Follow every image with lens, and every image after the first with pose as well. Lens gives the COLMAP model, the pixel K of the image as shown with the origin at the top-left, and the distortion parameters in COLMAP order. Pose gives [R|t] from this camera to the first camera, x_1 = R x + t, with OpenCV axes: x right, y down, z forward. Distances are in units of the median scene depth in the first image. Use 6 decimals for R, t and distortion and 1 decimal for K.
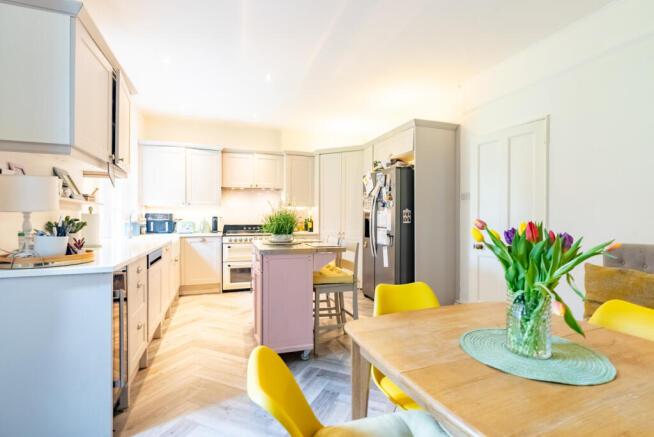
lens RADIAL K [[303.3, 0, 329.0], [0, 303.3, 218.0], [0, 0, 1]] dist [-0.003338, -0.000146]
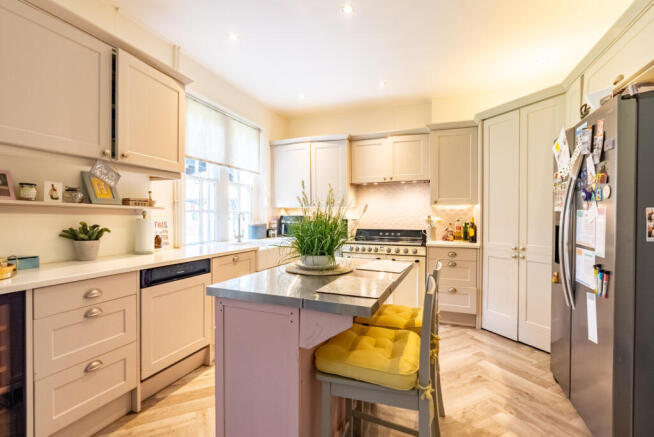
lens RADIAL K [[303.3, 0, 325.5], [0, 303.3, 218.1], [0, 0, 1]] dist [-0.003338, -0.000146]
pose [[0.762194, 0.001904, -0.647346, 0.165766], [-0.000351, 0.999997, 0.002527, -0.011743], [0.647349, -0.001699, 0.762192, 0.409633]]
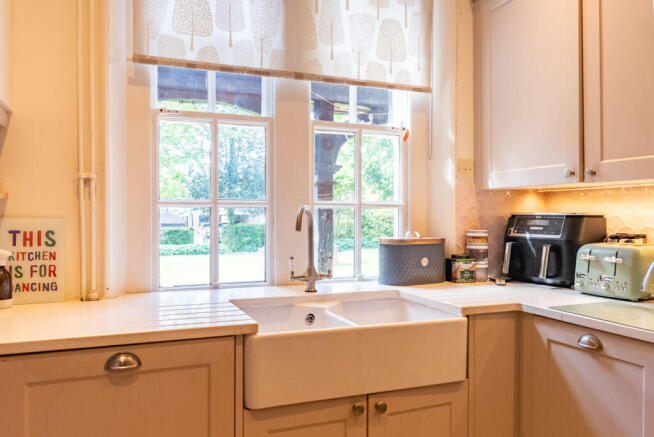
lens RADIAL K [[529.2, 0, 327.8], [0, 529.2, 218.4], [0, 0, 1]] dist [-0.009444, -0.001063]
pose [[0.055705, 0.002690, -0.998444, -0.078237], [-0.003667, 0.999990, 0.002490, -0.014200], [0.998441, 0.003523, 0.055714, 0.914727]]
